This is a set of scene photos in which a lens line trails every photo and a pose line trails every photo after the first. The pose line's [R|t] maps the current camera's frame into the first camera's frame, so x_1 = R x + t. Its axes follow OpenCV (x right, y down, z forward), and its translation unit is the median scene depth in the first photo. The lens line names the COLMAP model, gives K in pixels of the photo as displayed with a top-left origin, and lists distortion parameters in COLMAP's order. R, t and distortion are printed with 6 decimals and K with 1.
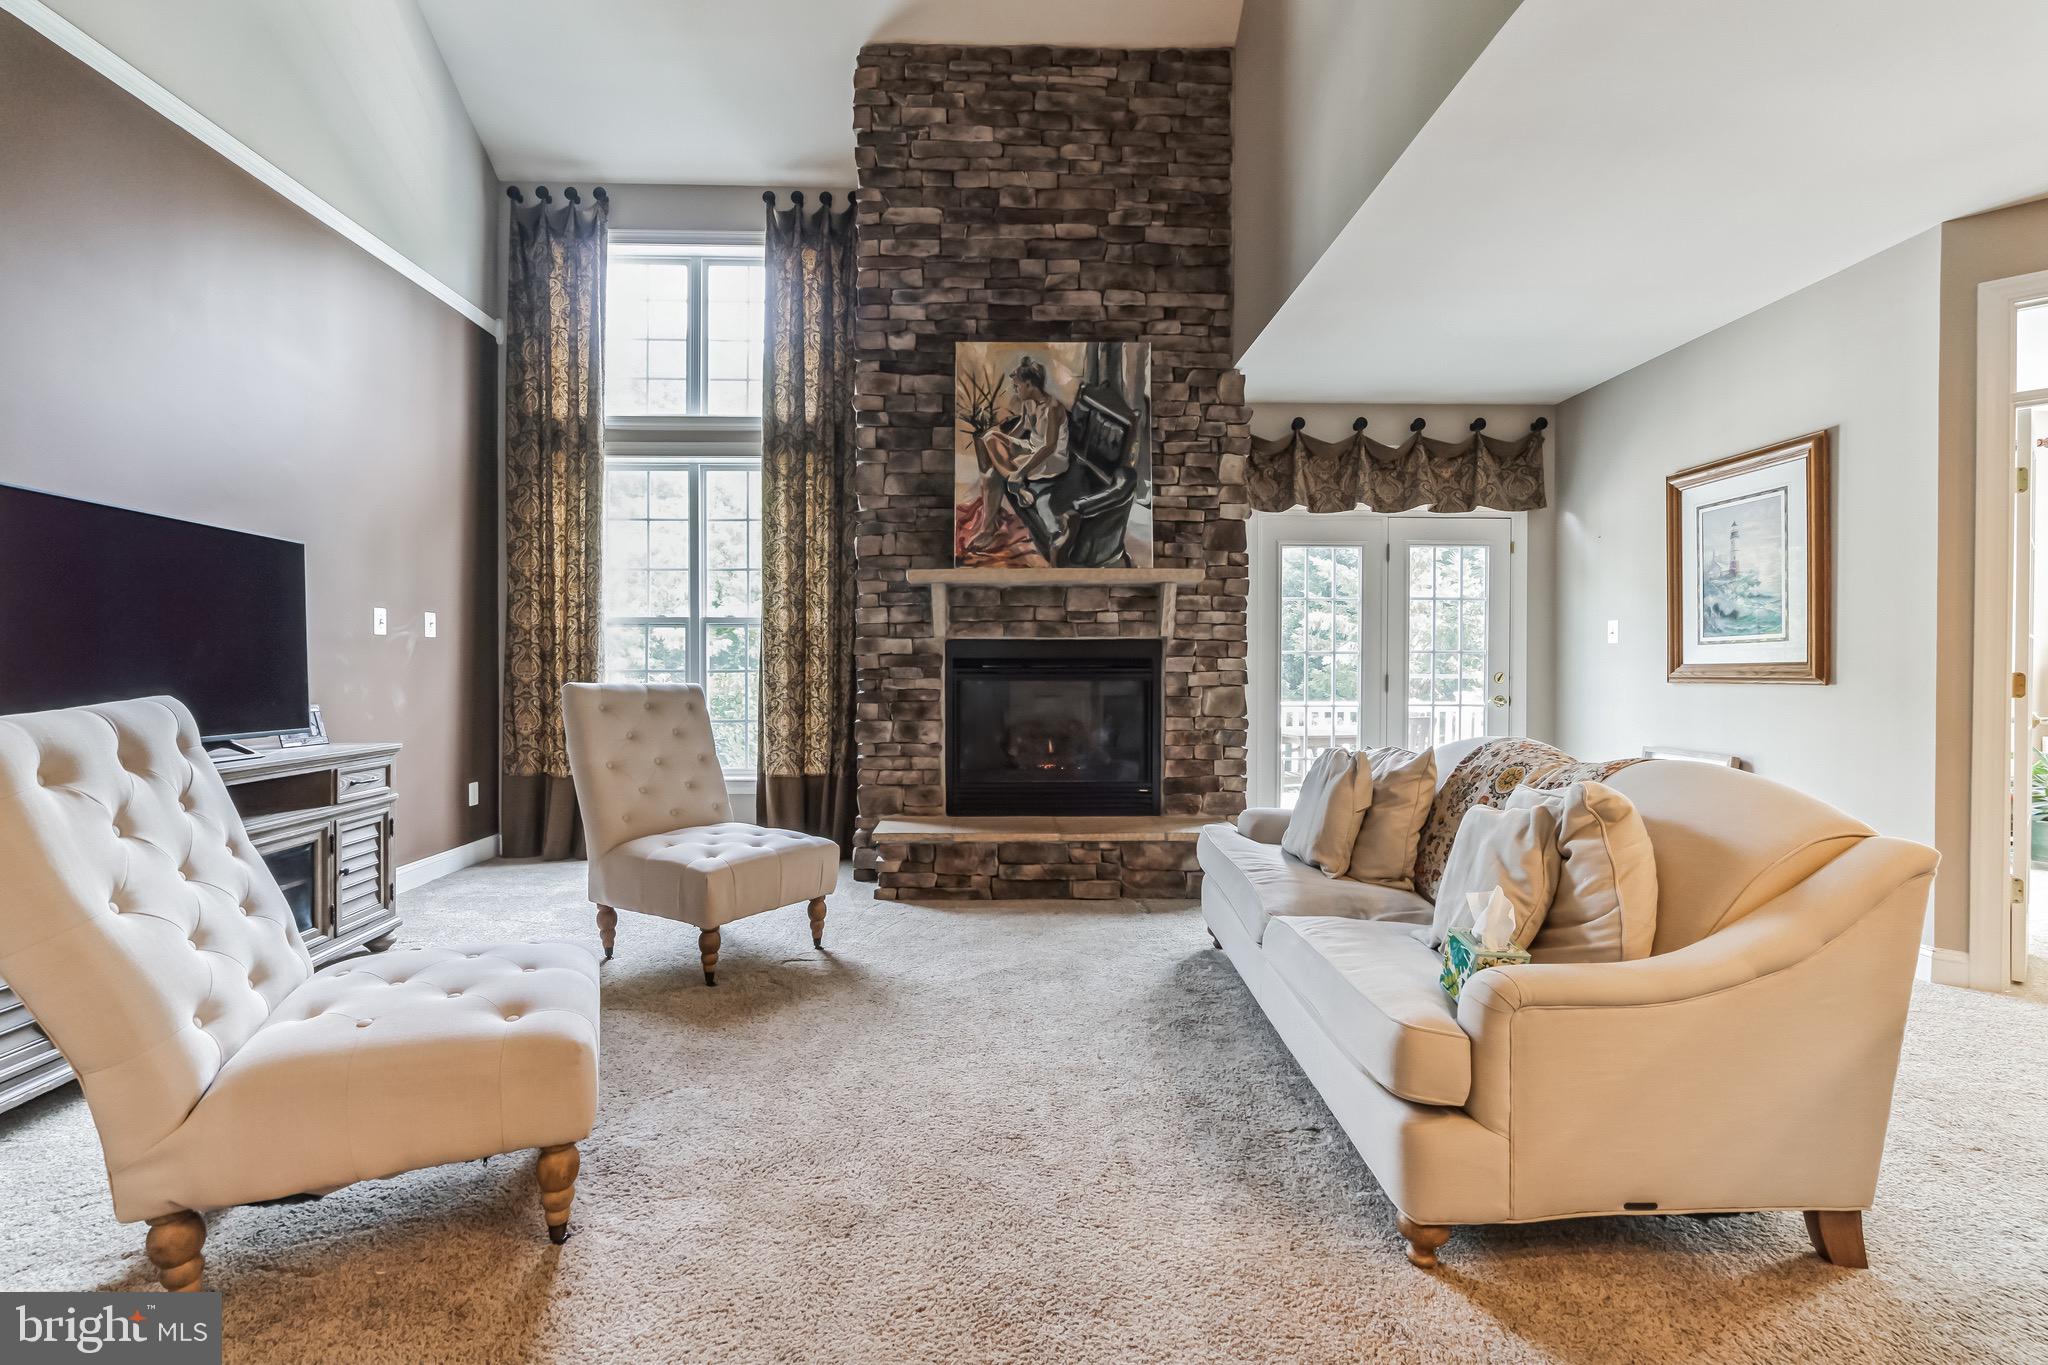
lens RADIAL K [[936.2, 0, 1021.1], [0, 936.2, 680.7], [0, 0, 1]] dist [-0.009101, 0.003297]
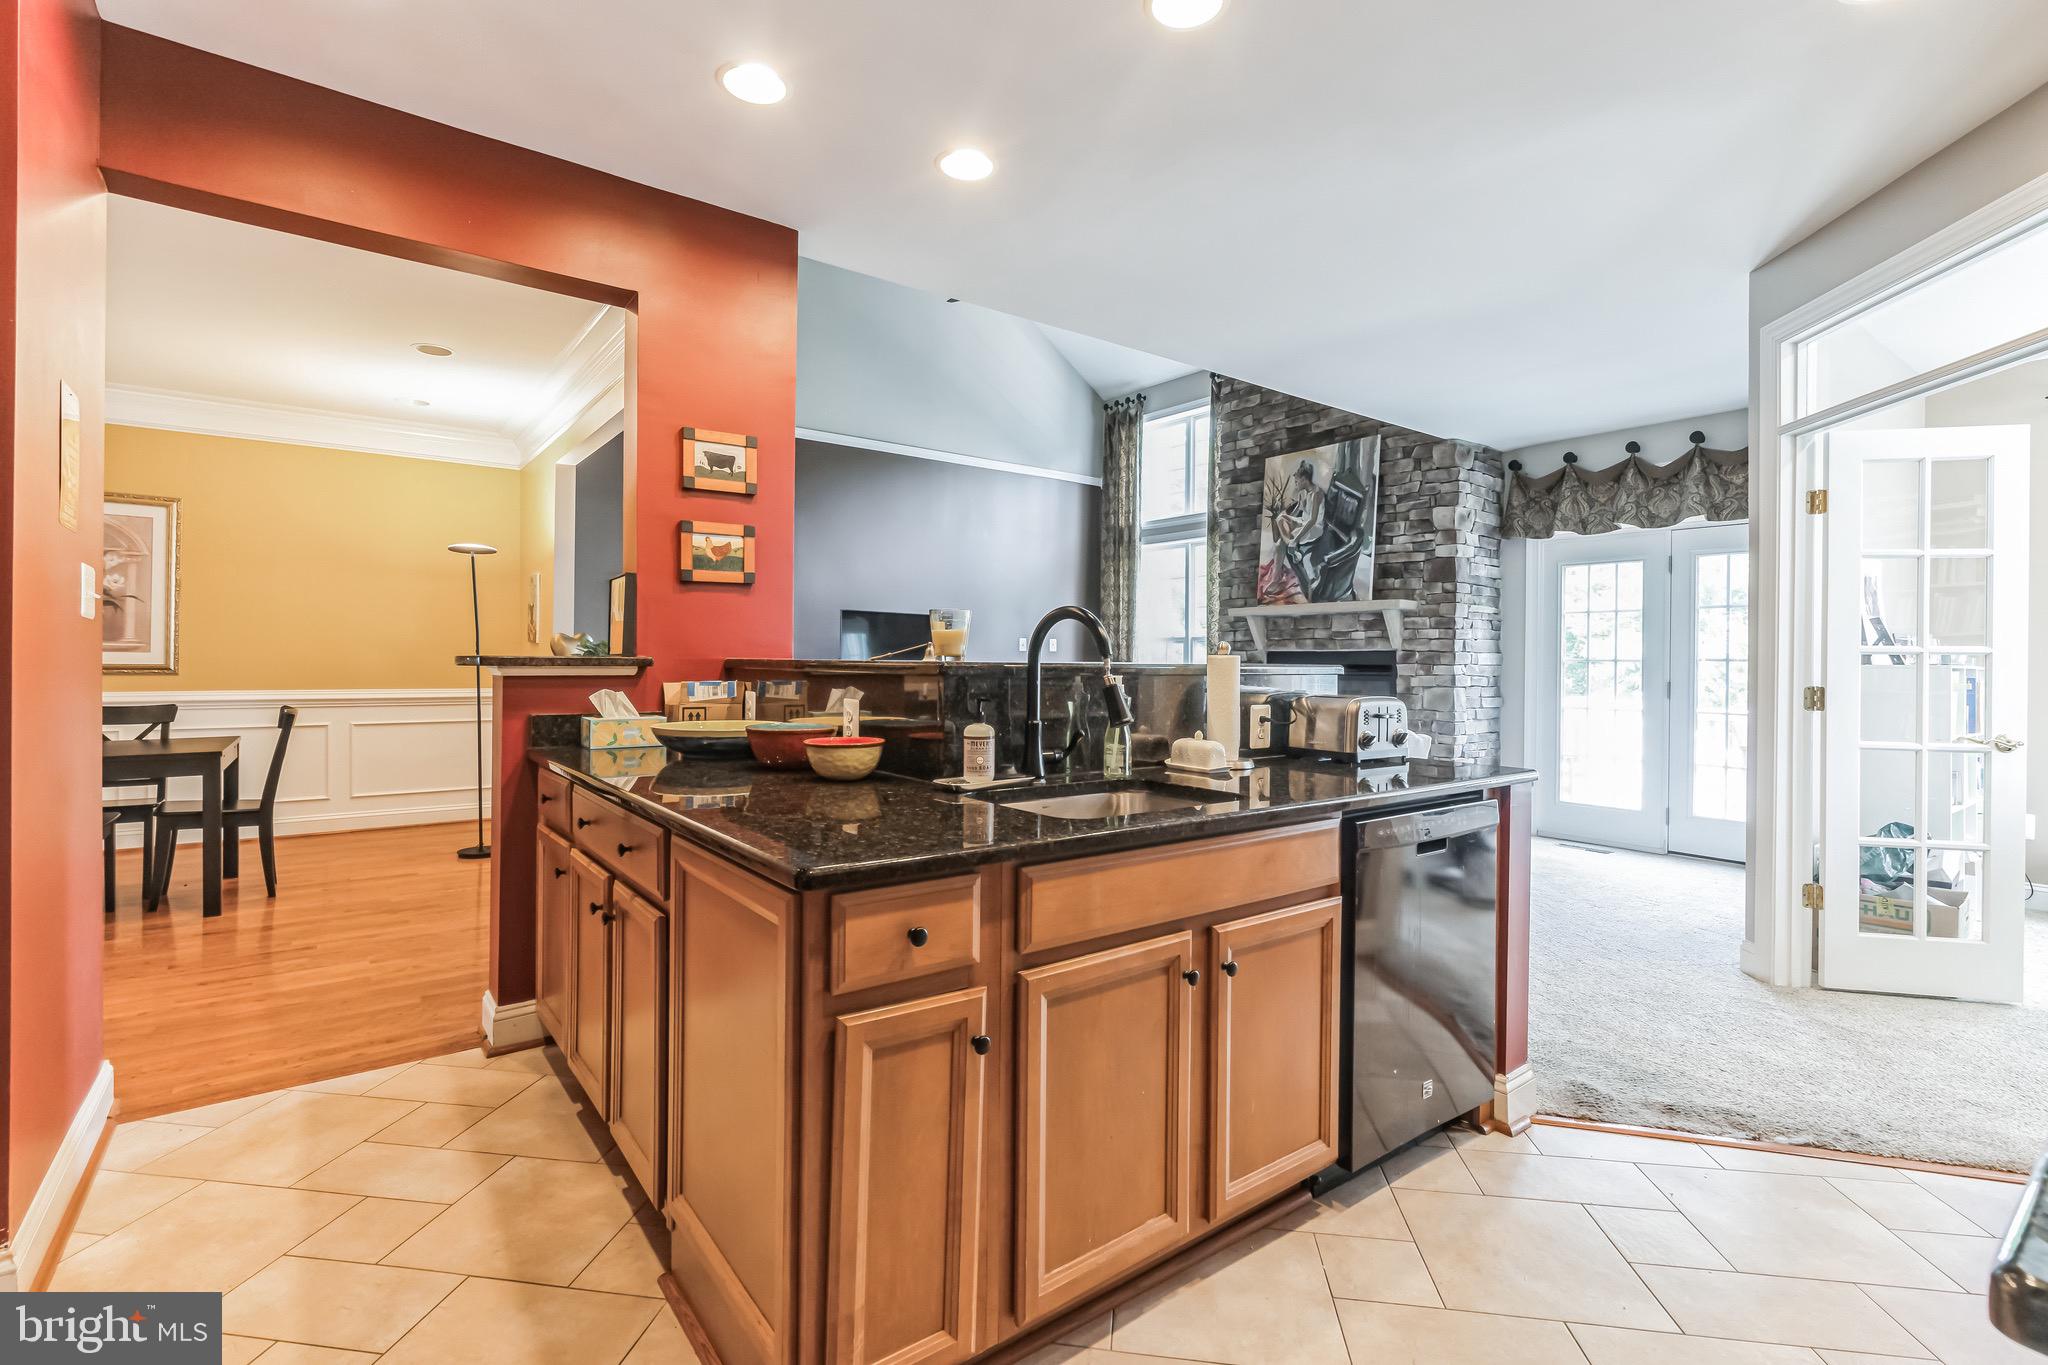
lens RADIAL K [[936.2, 0, 1032.1], [0, 936.2, 665.7], [0, 0, 1]] dist [-0.009101, 0.003297]
pose [[0.590792, 0.008727, -0.806777, 0.939830], [-0.016091, 0.999870, -0.000968, -0.013580], [0.806663, 0.013553, 0.590856, -0.213118]]
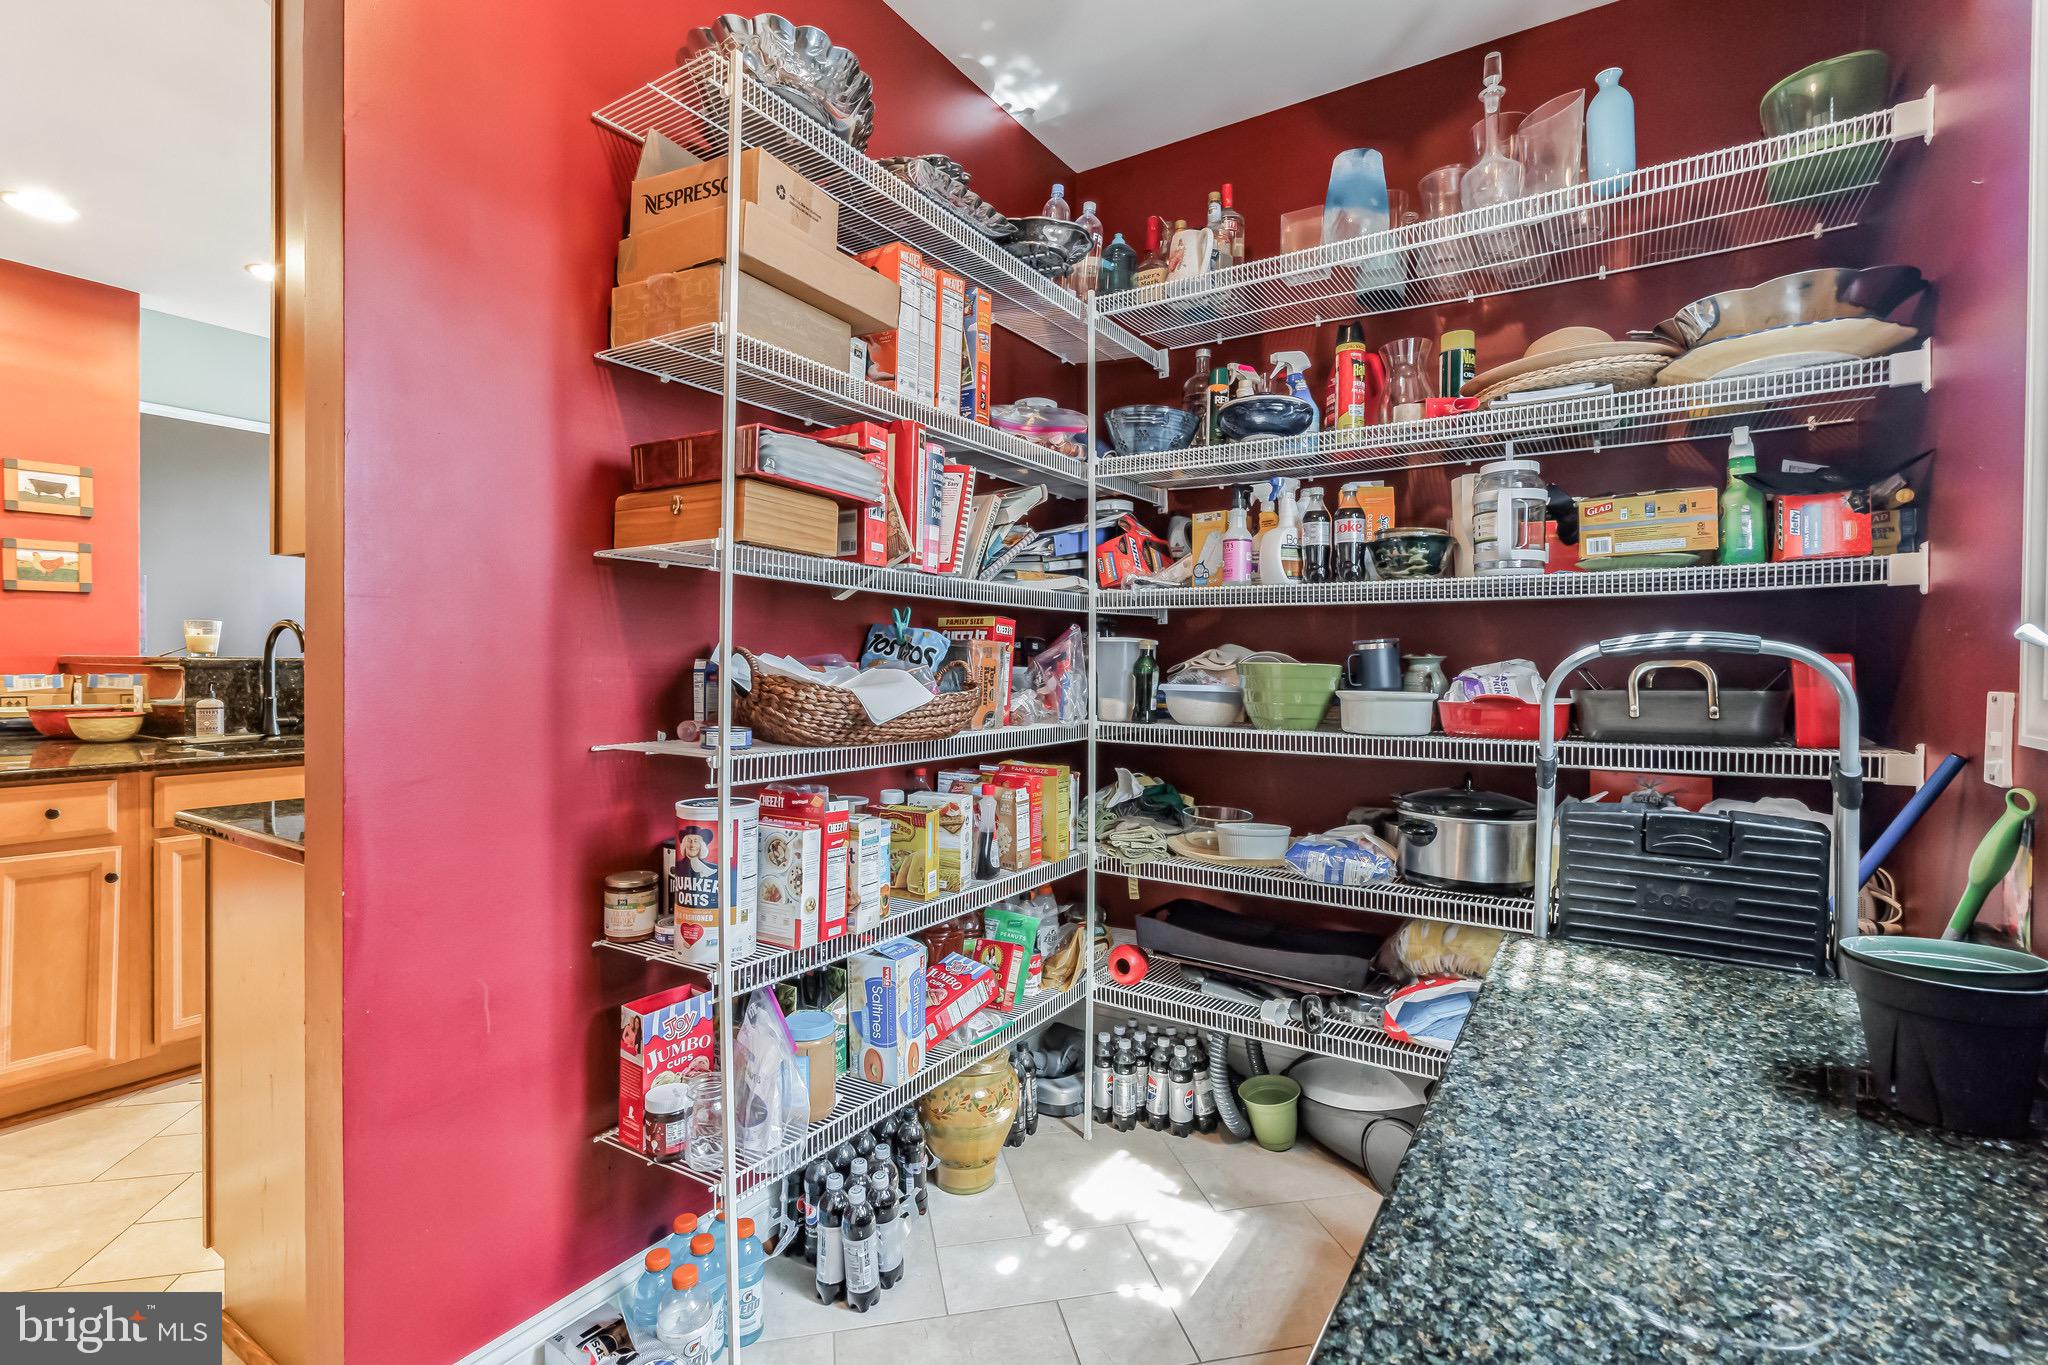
lens RADIAL K [[936.2, 0, 1024.1], [0, 936.2, 682.2], [0, 0, 1]] dist [-0.009101, 0.003297]
pose [[0.829645, 0.015202, -0.558084, 3.155201], [-0.010475, 0.999877, 0.011665, -0.001621], [0.558193, -0.003832, 0.829703, -0.109235]]
